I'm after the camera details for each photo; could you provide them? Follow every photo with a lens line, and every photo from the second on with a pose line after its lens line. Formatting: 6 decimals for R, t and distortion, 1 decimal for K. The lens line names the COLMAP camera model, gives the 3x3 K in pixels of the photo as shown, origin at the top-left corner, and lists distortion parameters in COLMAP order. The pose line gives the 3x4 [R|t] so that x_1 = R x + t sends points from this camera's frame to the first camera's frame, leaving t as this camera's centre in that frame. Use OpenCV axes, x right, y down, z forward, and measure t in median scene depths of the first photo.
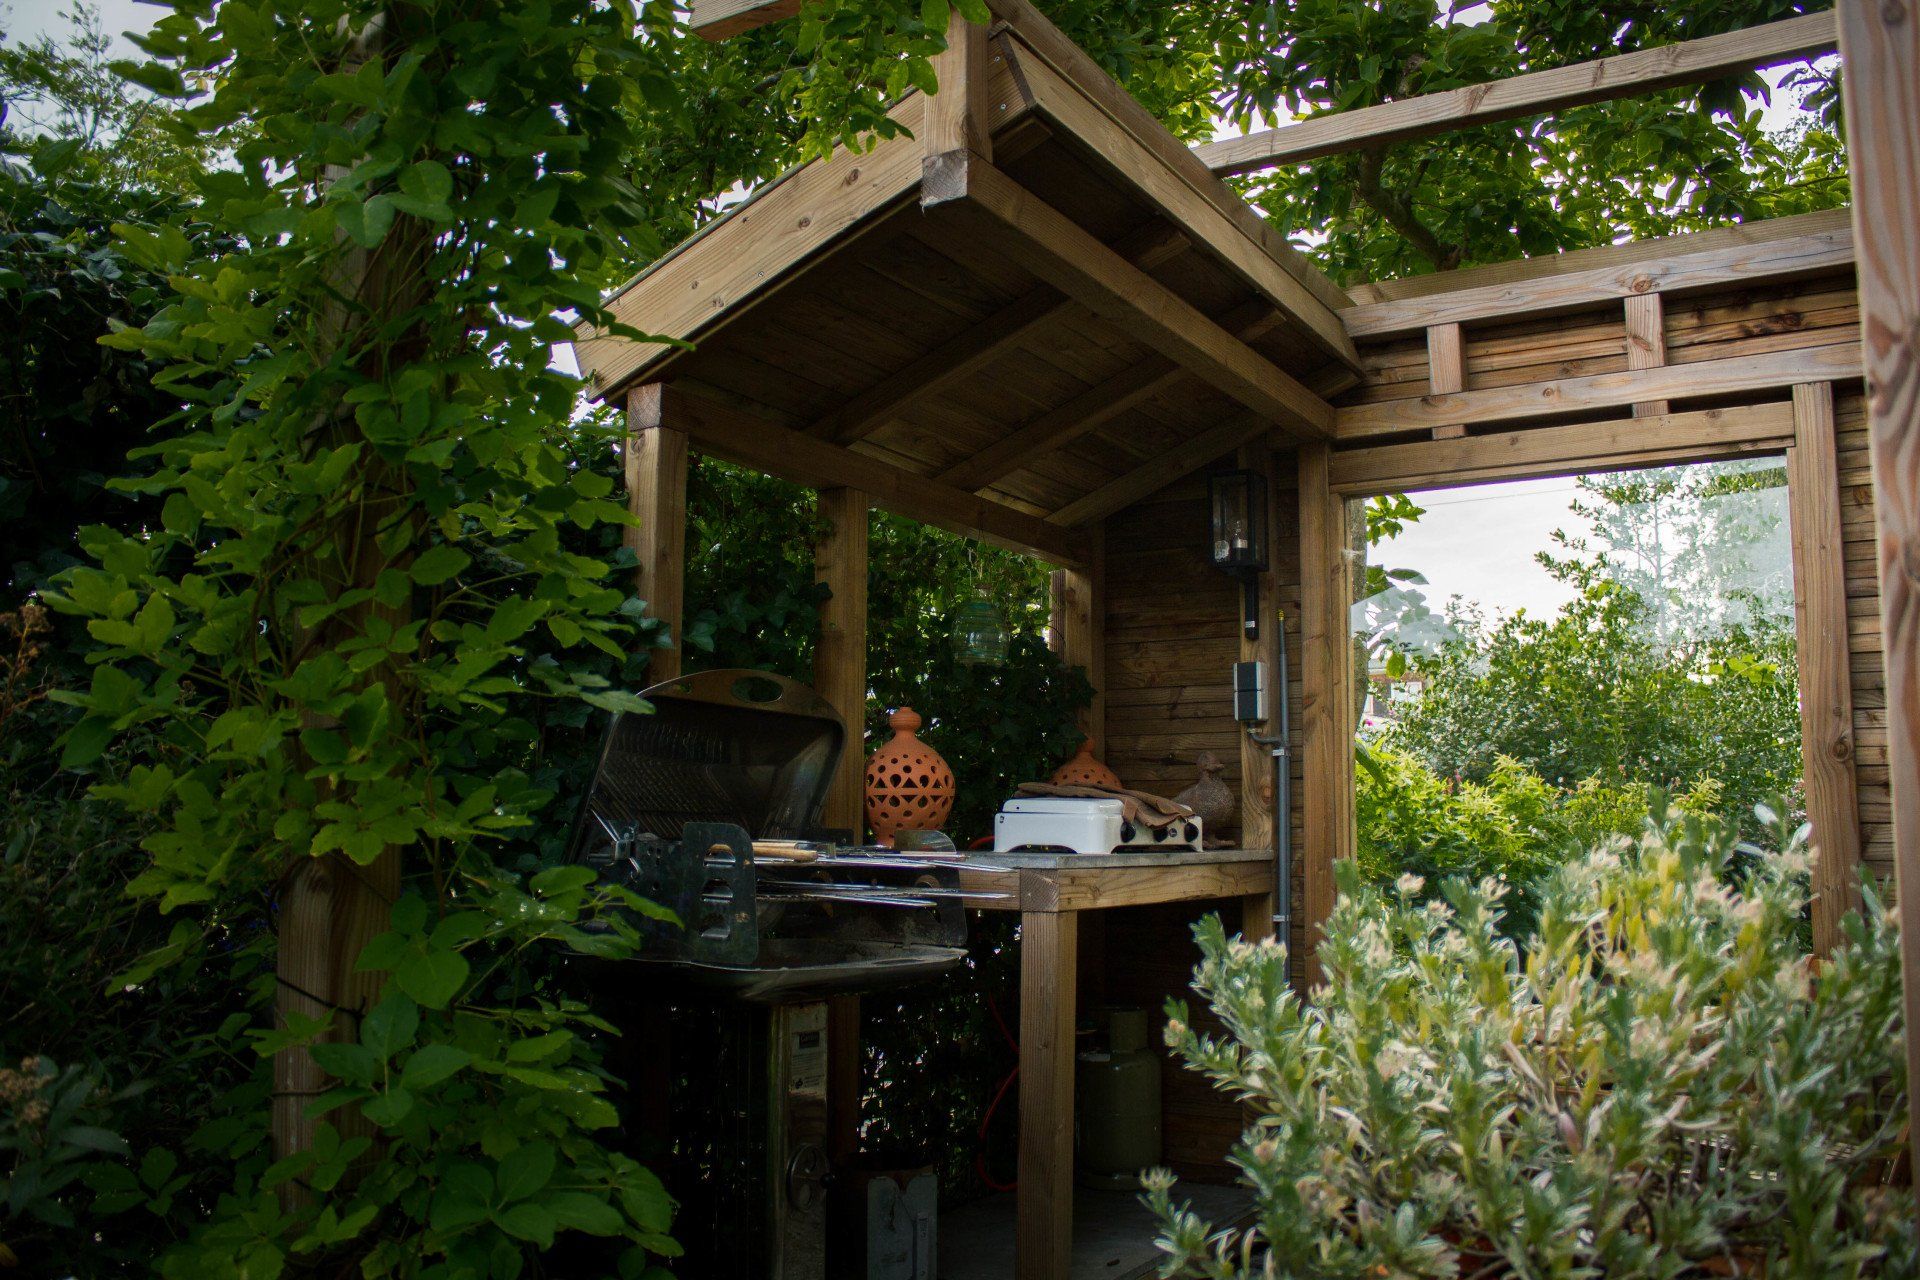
lens RADIAL K [[1590.2, 0, 939.0], [0, 1590.2, 633.1], [0, 0, 1]] dist [-0.164383, 0.130404]
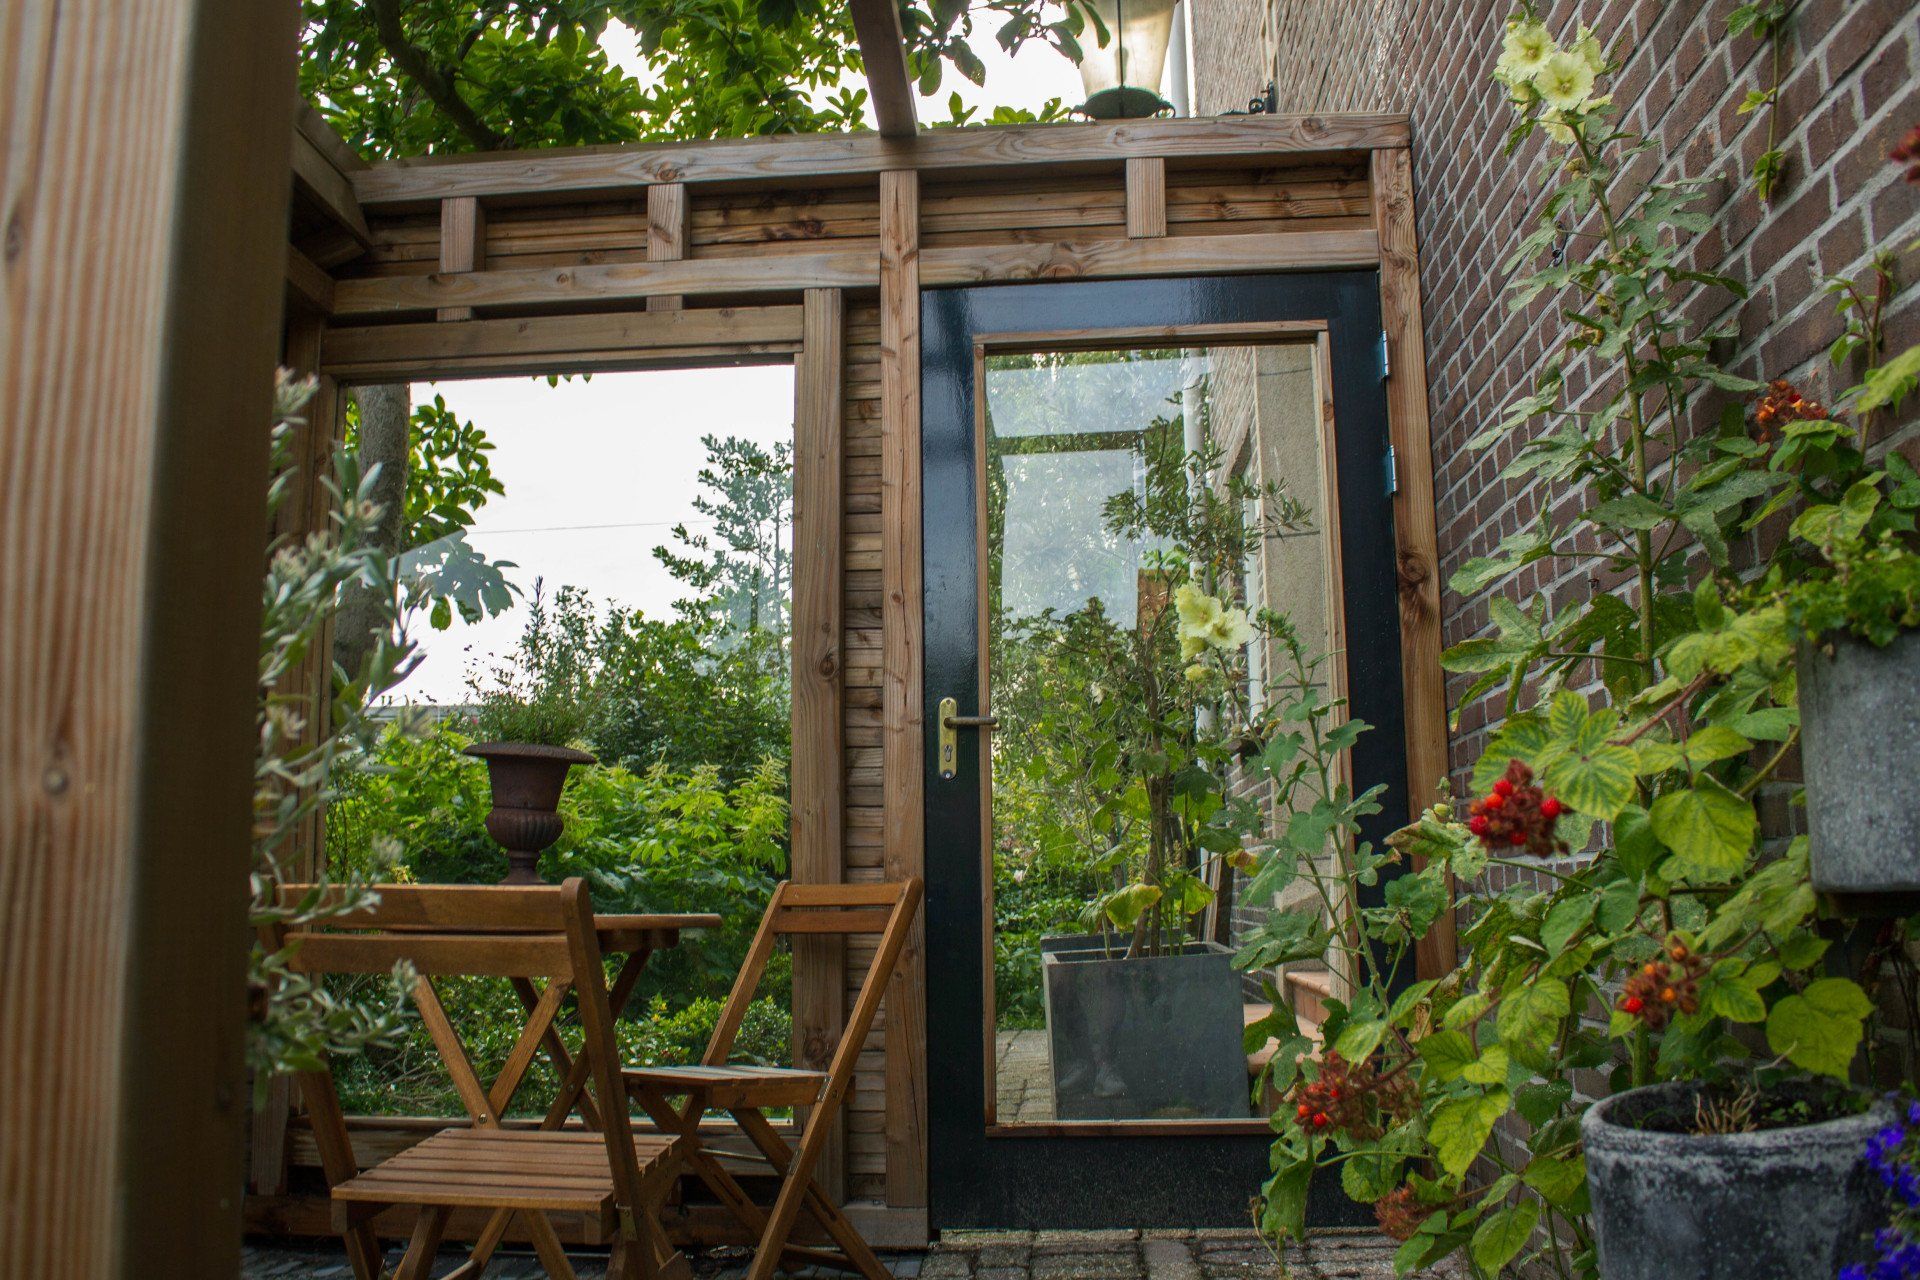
lens RADIAL K [[1693.2, 0, 885.4], [0, 1693.2, 646.0], [0, 0, 1]] dist [-0.181242, 0.160780]
pose [[0.894113, 0.051100, 0.444917, 0.135765], [-0.042850, 0.998672, -0.028589, 0.081103], [-0.445787, 0.006497, 0.895115, 0.034682]]
